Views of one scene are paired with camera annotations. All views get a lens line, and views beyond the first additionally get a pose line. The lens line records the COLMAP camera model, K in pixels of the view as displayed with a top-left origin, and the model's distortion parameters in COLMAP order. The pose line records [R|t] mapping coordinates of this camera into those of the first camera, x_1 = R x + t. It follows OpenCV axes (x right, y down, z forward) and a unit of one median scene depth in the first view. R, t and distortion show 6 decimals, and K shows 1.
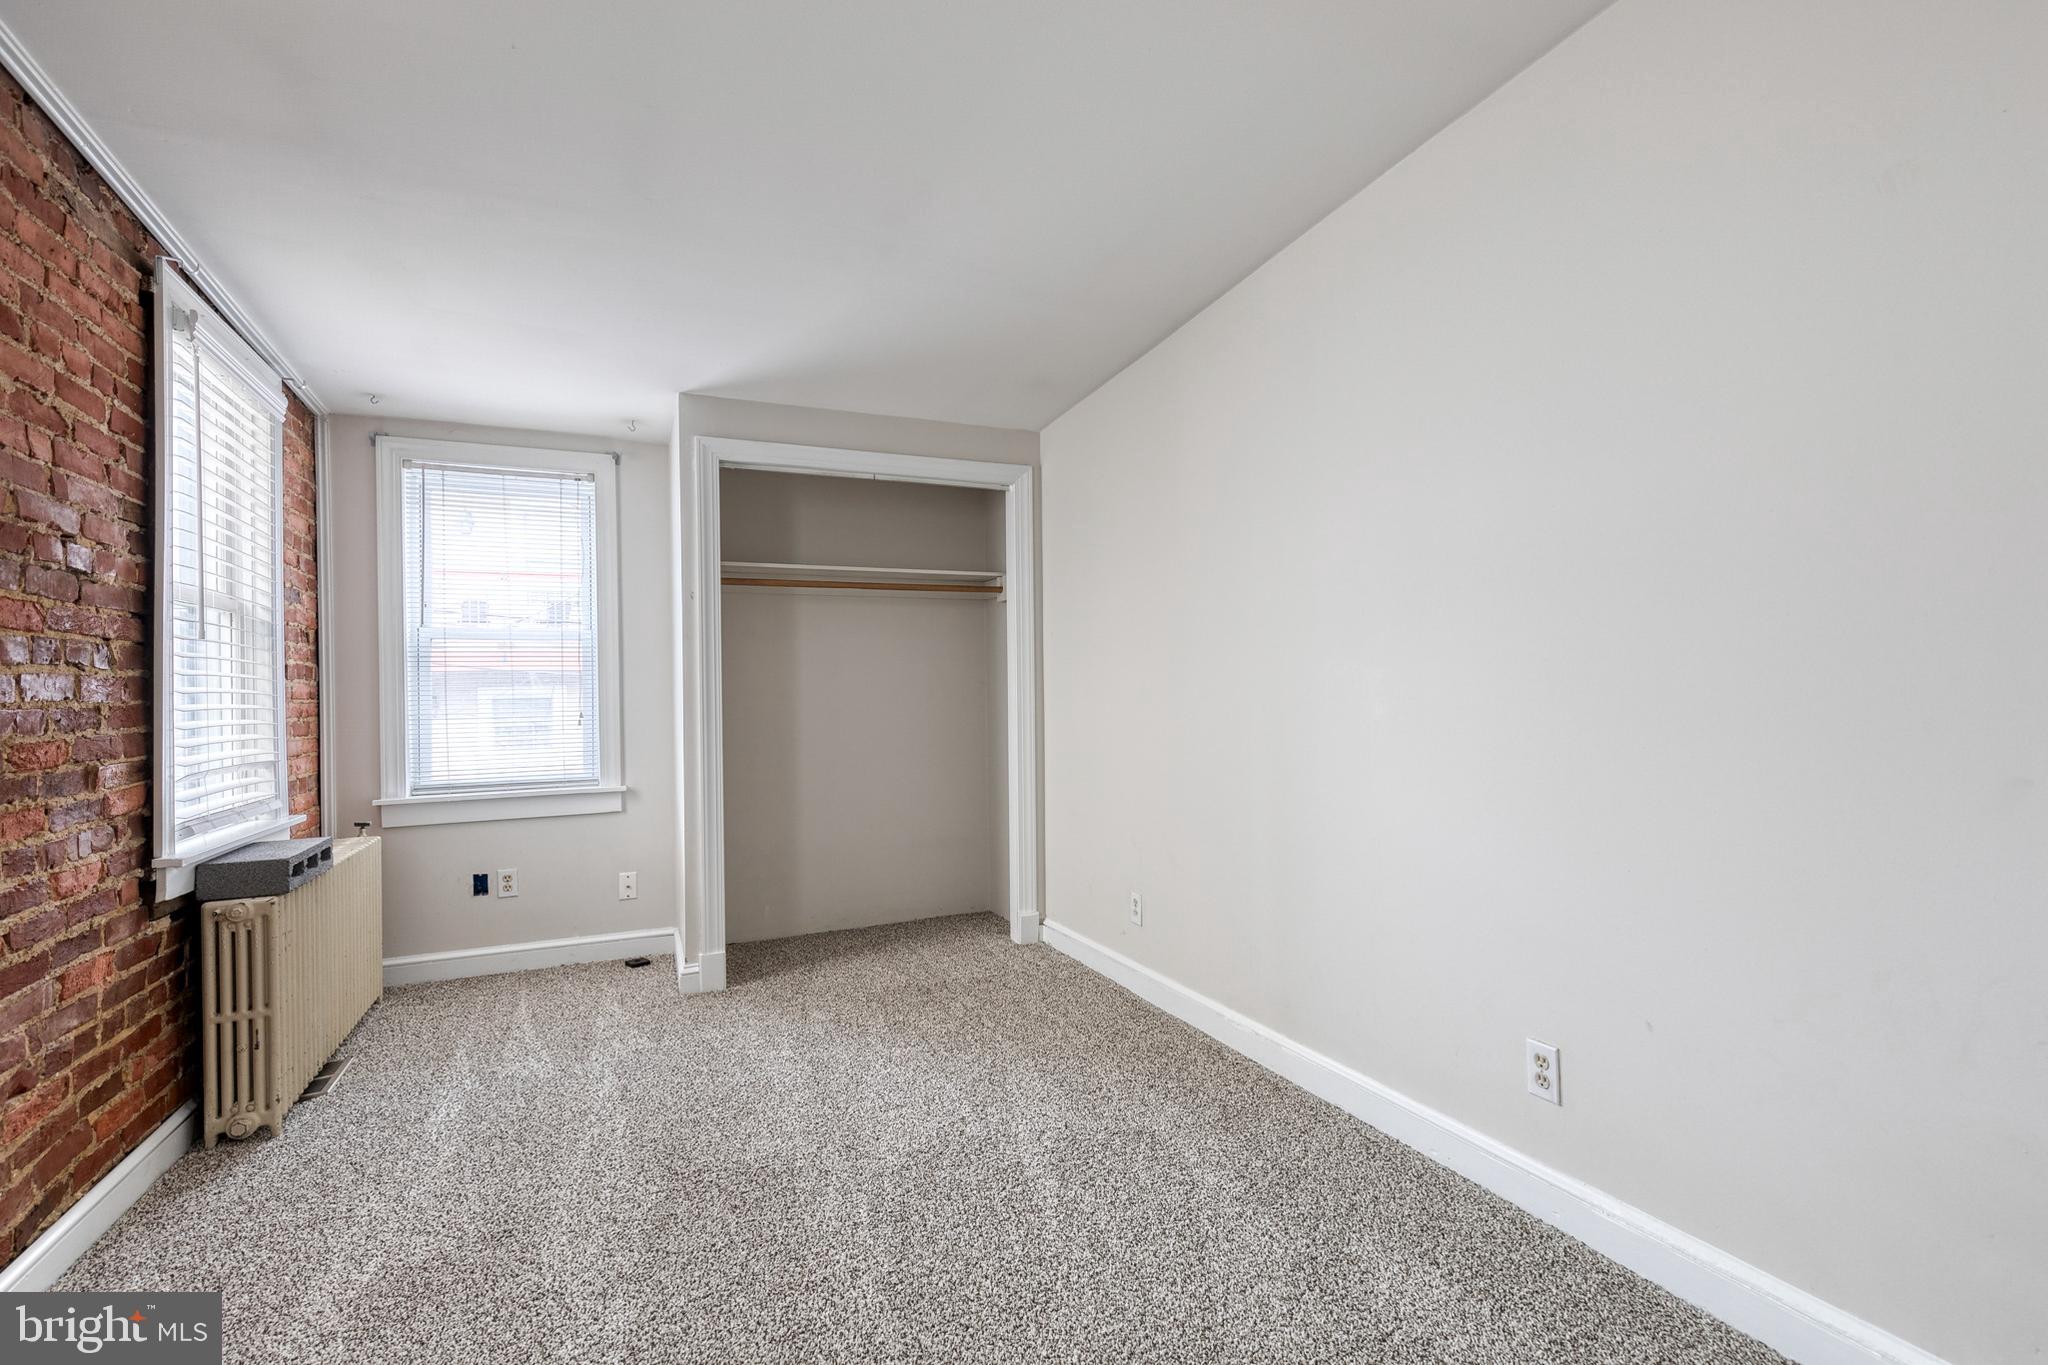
lens RADIAL K [[921.3, 0, 1045.7], [0, 921.3, 686.4], [0, 0, 1]] dist [0.012243, 0.000920]
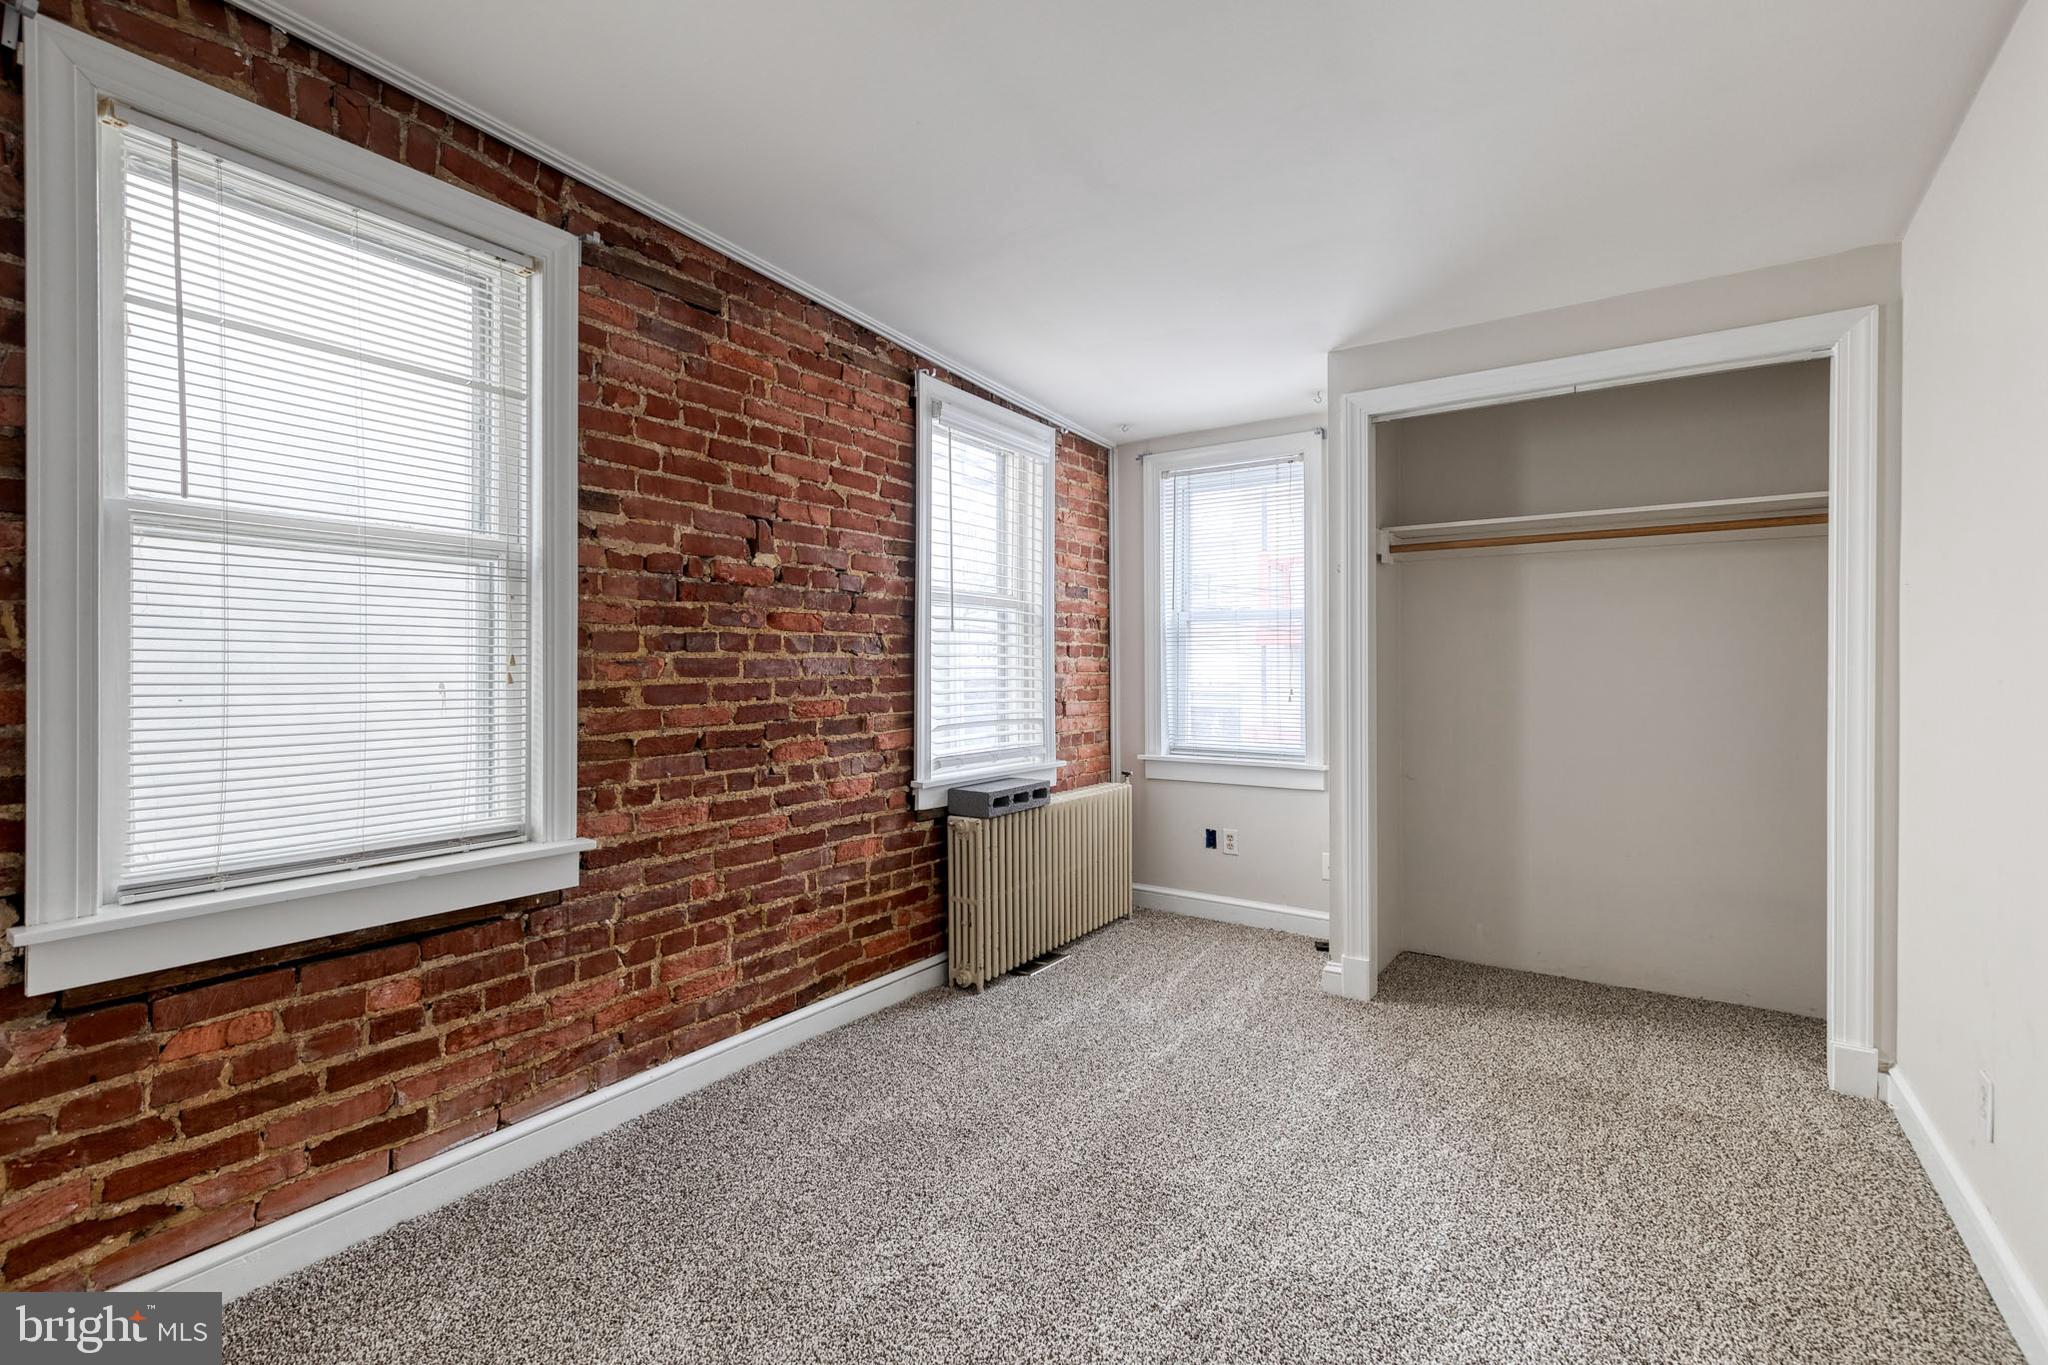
lens RADIAL K [[921.3, 0, 1036.0], [0, 921.3, 673.6], [0, 0, 1]] dist [0.012243, 0.000920]
pose [[0.525495, 0.023115, -0.850483, 0.360279], [-0.005224, 0.999700, 0.023943, -0.020022], [0.850781, -0.008138, 0.525458, 0.365711]]
